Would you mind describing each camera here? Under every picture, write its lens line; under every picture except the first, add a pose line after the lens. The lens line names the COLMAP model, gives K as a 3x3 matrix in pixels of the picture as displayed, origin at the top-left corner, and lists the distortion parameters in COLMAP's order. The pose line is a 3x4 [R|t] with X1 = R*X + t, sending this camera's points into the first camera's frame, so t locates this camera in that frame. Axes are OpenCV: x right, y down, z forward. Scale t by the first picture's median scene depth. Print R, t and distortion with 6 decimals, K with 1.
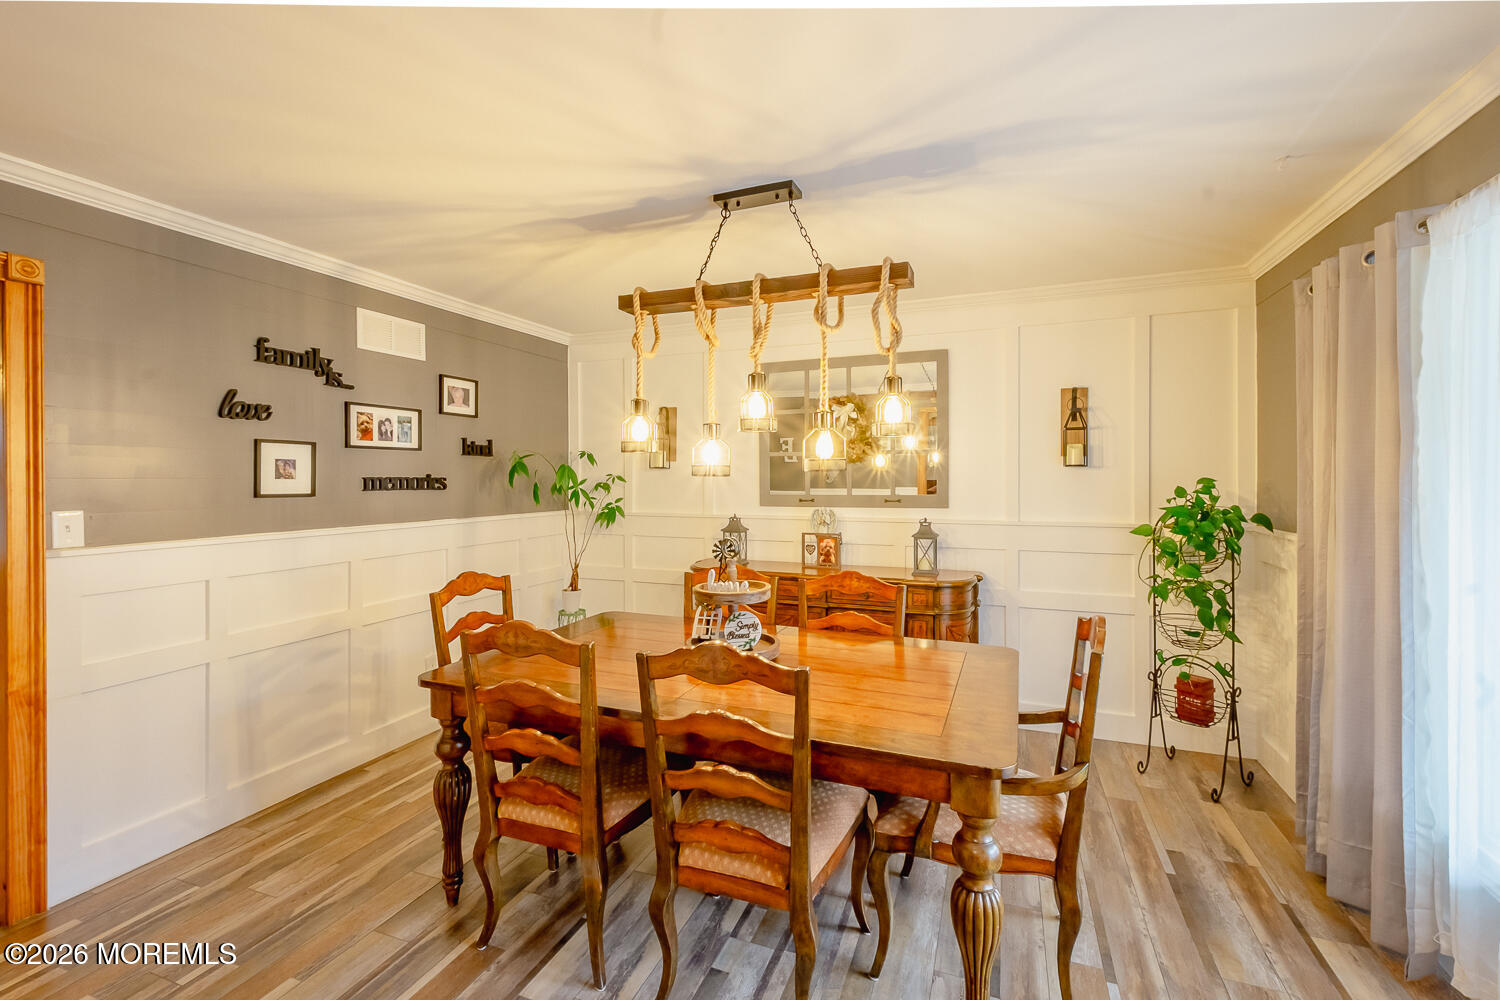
lens RADIAL K [[655.9, 0, 746.0], [0, 655.9, 490.4], [0, 0, 1]] dist [0.013185, -0.000824]
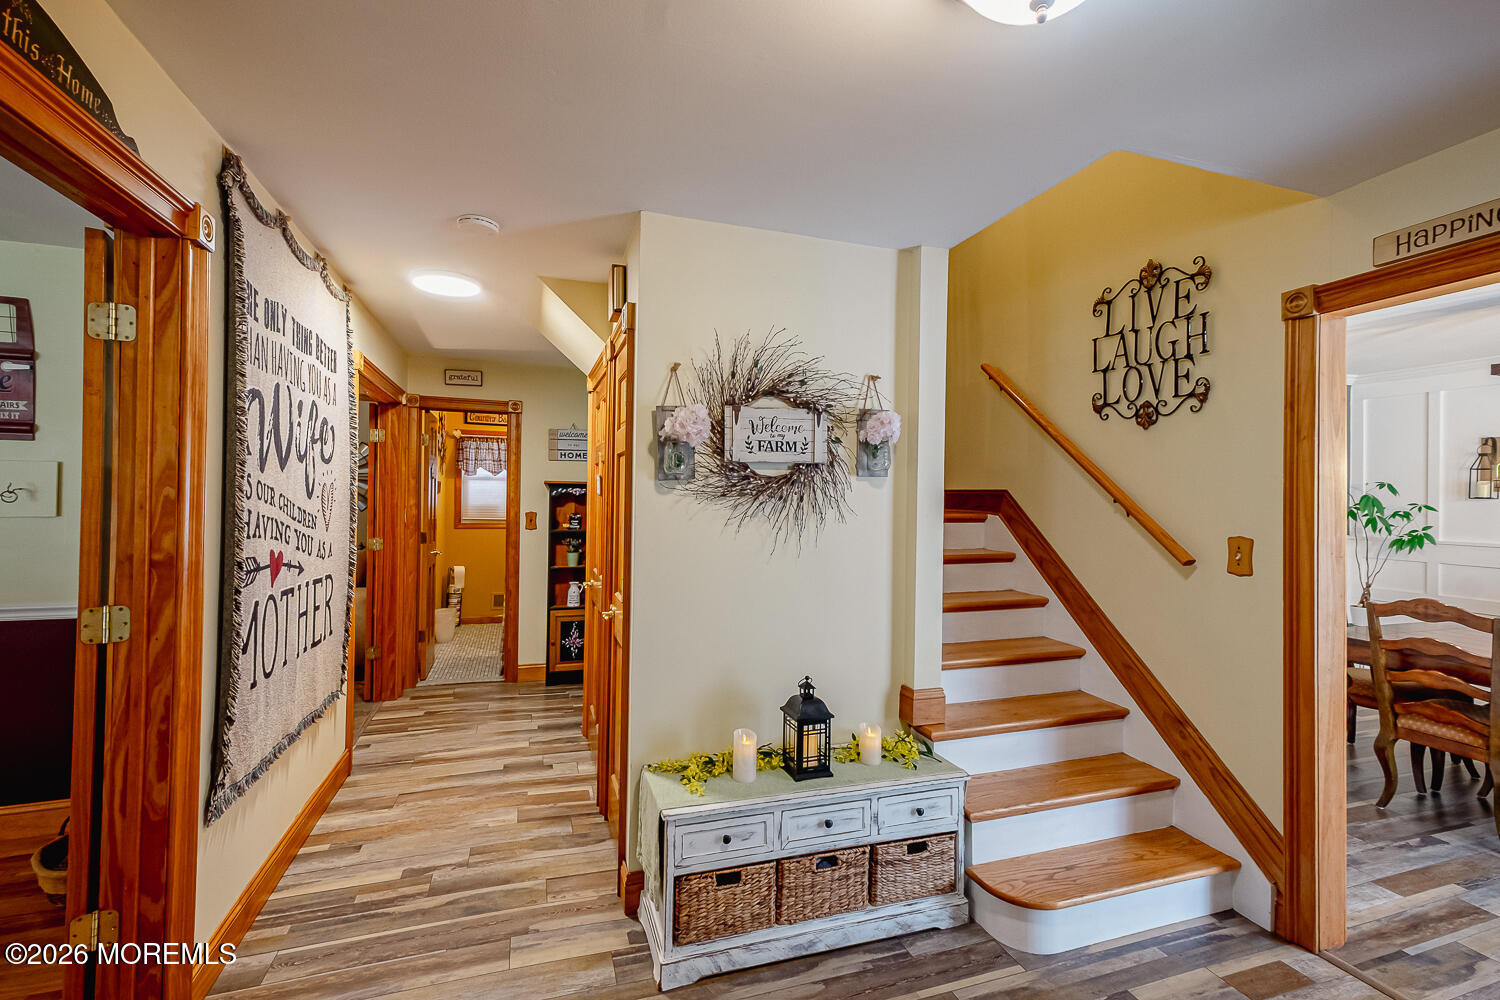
lens RADIAL K [[655.9, 0, 746.0], [0, 655.9, 490.4], [0, 0, 1]] dist [0.013185, -0.000824]
pose [[0.640872, 0.006010, -0.767625, -0.074210], [-0.032318, 0.999294, -0.019157, 0.010048], [0.766968, 0.037085, 0.640613, -0.550120]]
